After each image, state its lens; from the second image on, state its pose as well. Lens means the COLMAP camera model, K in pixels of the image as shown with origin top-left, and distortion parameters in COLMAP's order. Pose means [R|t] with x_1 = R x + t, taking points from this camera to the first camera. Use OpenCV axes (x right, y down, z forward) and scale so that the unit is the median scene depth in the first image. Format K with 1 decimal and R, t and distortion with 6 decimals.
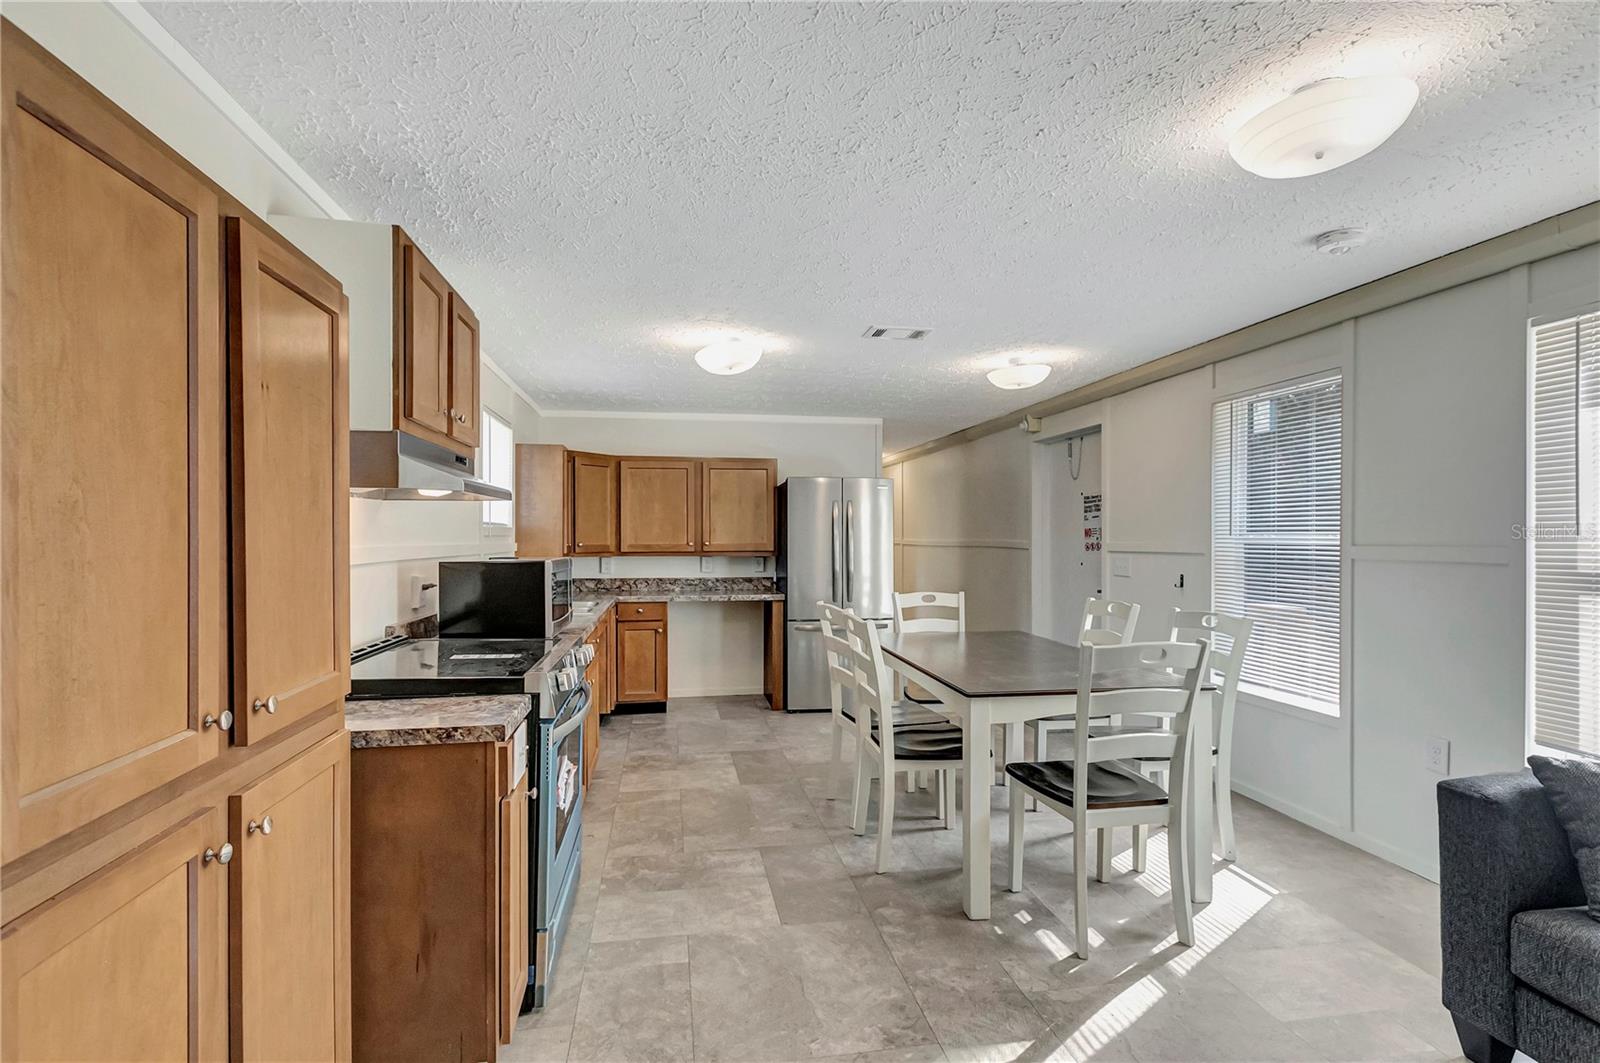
lens RADIAL K [[713.1, 0, 799.0], [0, 713.1, 536.7], [0, 0, 1]] dist [0.001031, 0.000039]
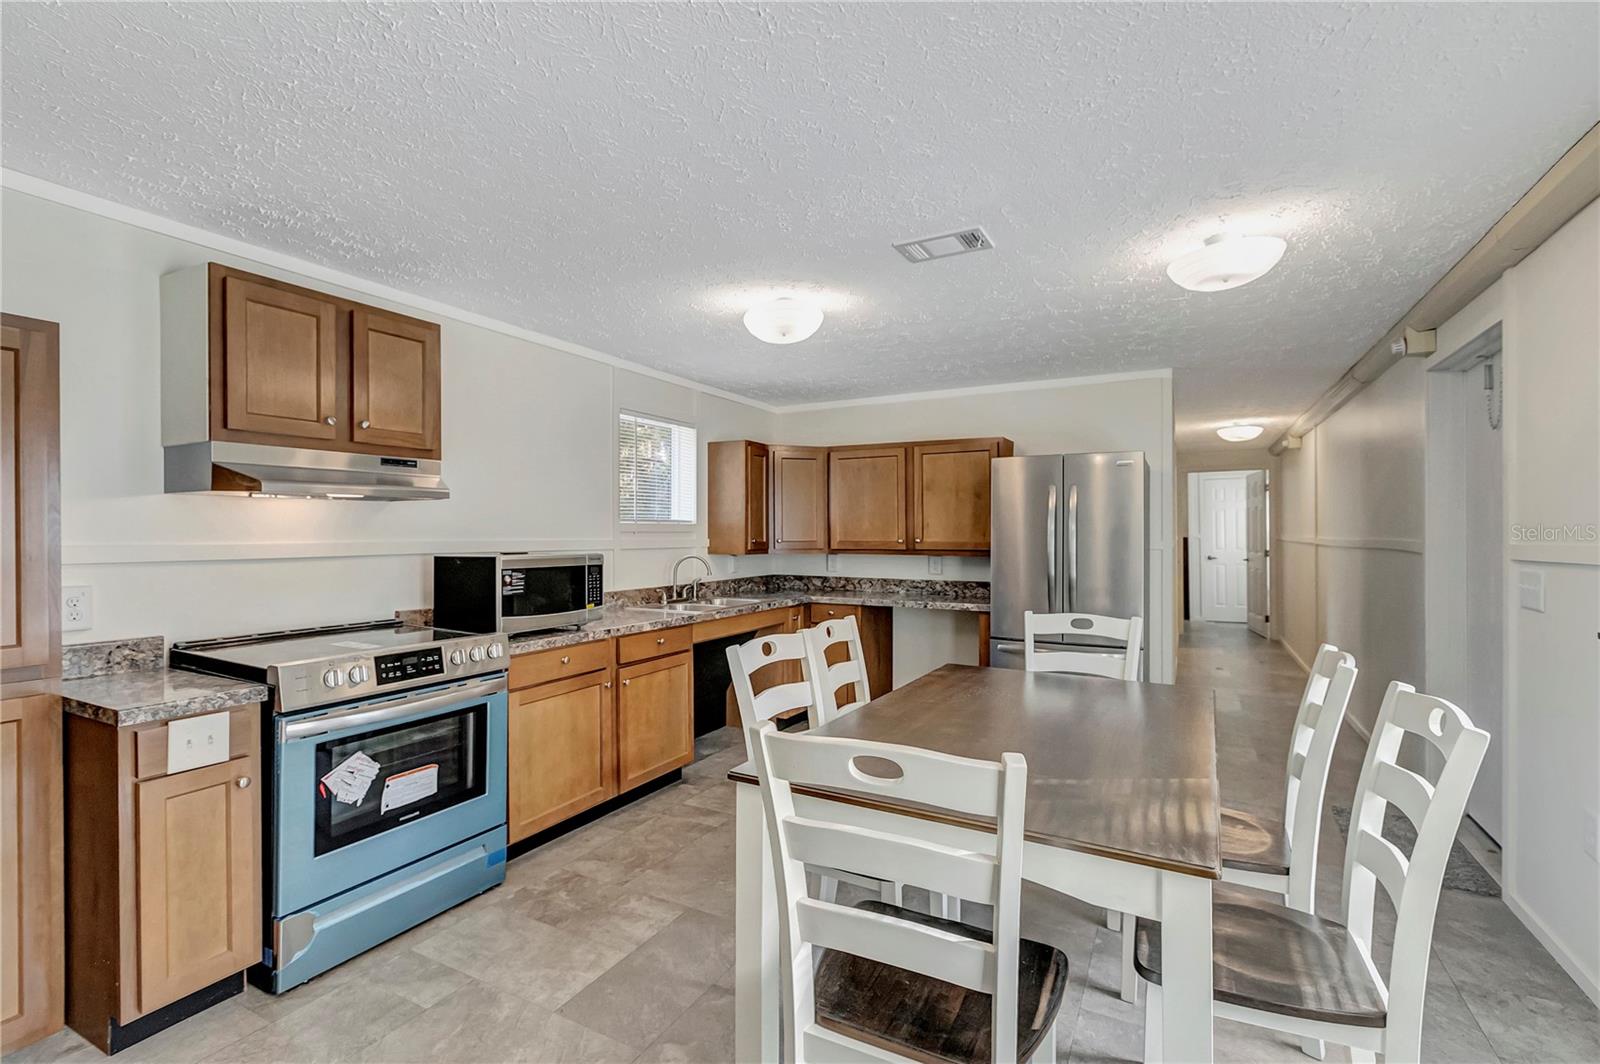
lens RADIAL K [[721.7, 0, 803.1], [0, 721.7, 524.5], [0, 0, 1]] dist [0.000942, 0.000450]
pose [[0.786422, -0.006957, -0.617651, 0.422440], [-0.000914, 0.999922, -0.012426, 0.001647], [0.617689, 0.010337, 0.786355, 0.313488]]
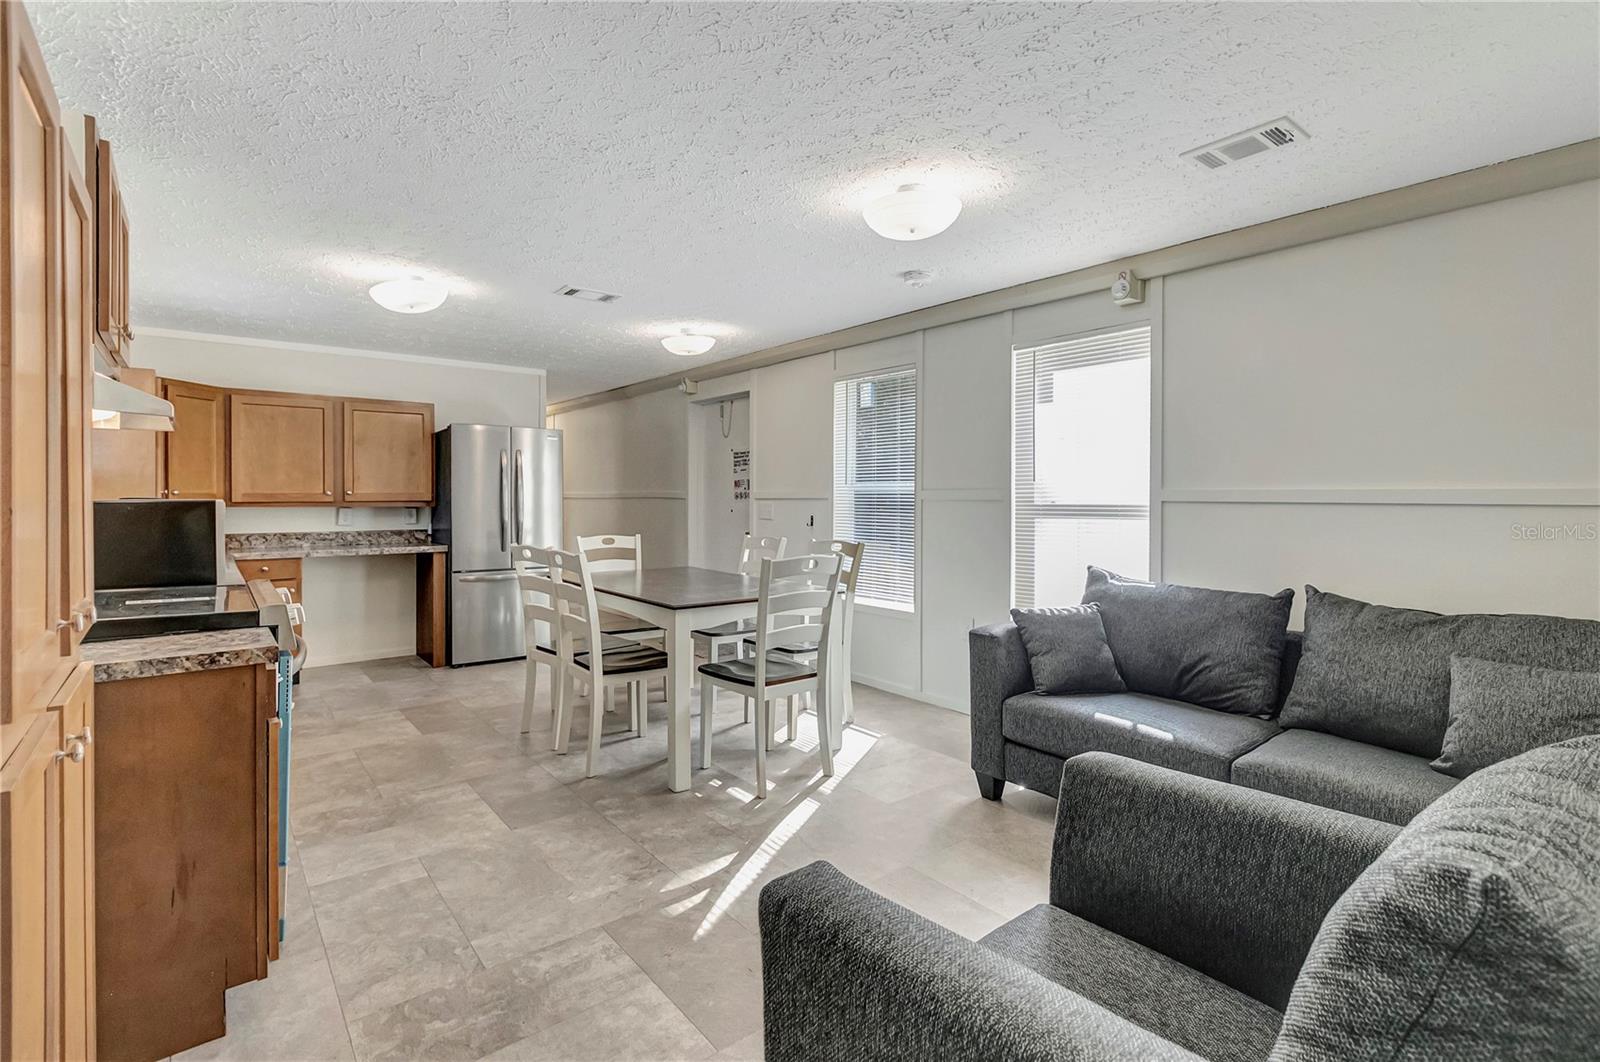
lens RADIAL K [[724.3, 0, 800.3], [0, 724.3, 497.8], [0, 0, 1]] dist [-0.000401, 0.000003]
pose [[0.874383, -0.001086, 0.485234, -0.104749], [-0.000204, 0.999997, 0.002606, 0.019350], [-0.485236, -0.002377, 0.874380, -0.109977]]
